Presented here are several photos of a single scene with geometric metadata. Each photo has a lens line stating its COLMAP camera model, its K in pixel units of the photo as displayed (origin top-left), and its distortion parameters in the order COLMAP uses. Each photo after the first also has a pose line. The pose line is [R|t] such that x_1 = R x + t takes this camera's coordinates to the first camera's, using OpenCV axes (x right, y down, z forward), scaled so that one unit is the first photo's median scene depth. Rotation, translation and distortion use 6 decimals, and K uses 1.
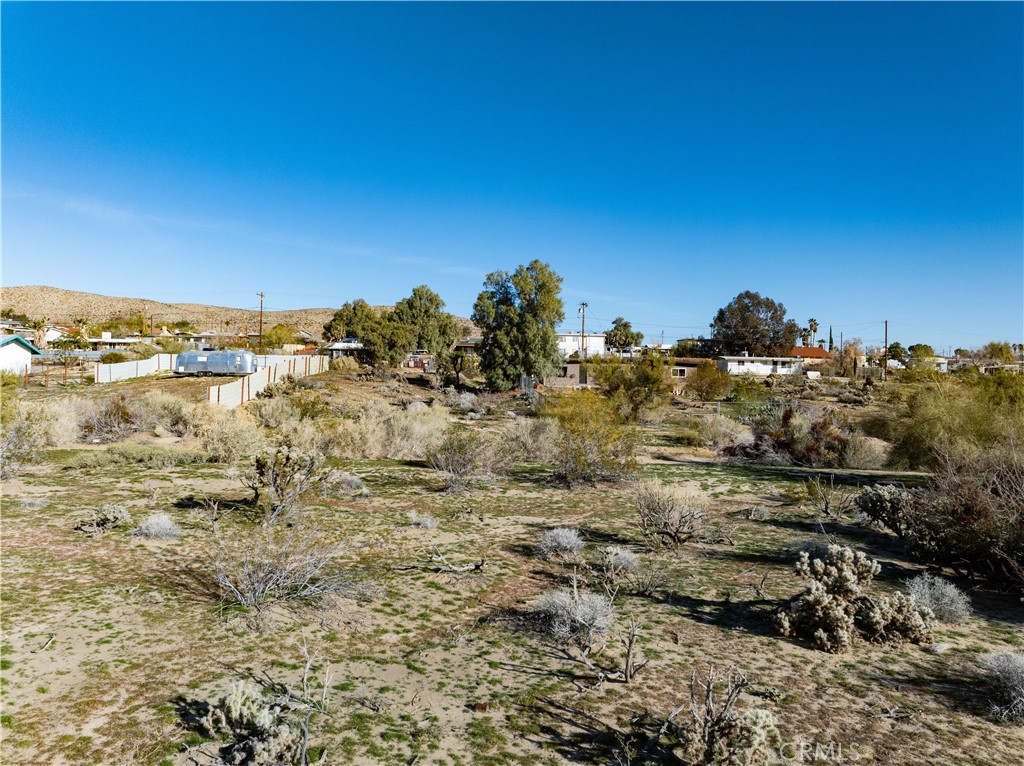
lens RADIAL K [[721.2, 0, 514.8], [0, 721.2, 387.0], [0, 0, 1]] dist [-0.036714, -0.007360]
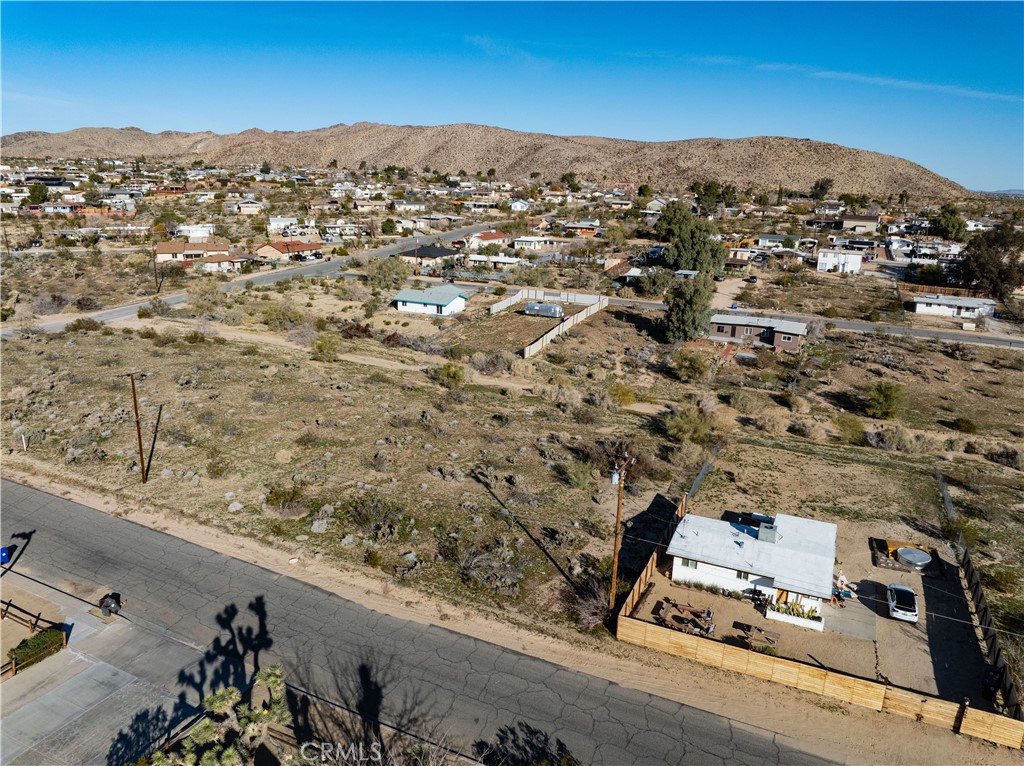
lens RADIAL K [[721.2, 0, 514.8], [0, 721.2, 387.0], [0, 0, 1]] dist [-0.036714, -0.007360]
pose [[0.865556, 0.145027, -0.479354, 0.335083], [-0.021799, 0.967156, 0.253247, -0.216440], [0.500338, -0.208750, 0.840289, -0.511494]]
